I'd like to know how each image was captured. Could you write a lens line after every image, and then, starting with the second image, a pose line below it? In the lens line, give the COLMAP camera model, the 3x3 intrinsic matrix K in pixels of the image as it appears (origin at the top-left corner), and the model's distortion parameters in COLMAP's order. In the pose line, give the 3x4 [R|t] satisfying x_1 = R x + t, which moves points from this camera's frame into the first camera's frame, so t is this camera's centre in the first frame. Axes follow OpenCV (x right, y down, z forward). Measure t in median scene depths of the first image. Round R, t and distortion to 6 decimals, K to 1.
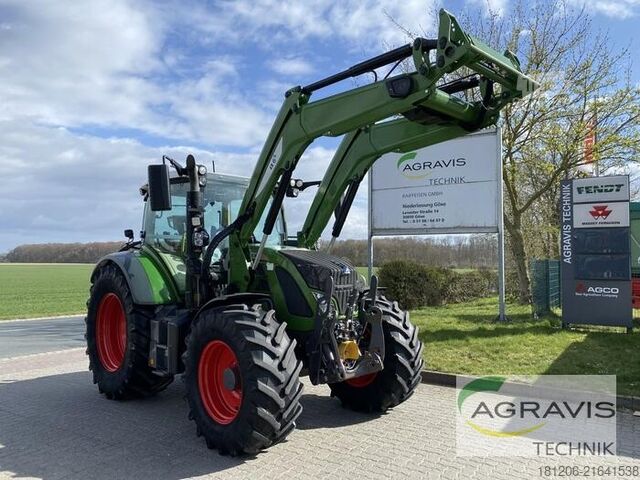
lens RADIAL K [[540.2, 0, 321.2], [0, 540.2, 241.6], [0, 0, 1]] dist [0.008990, -0.001708]
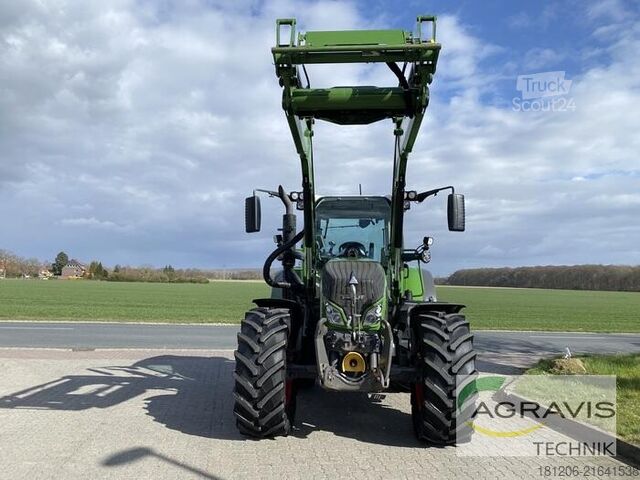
lens RADIAL K [[540.2, 0, 321.2], [0, 540.2, 241.6], [0, 0, 1]] dist [0.008990, -0.001708]
pose [[0.616343, -0.052838, -0.785703, 0.671277], [0.012680, 0.998283, -0.057186, 0.032594], [0.787375, 0.025283, 0.615955, 0.287929]]
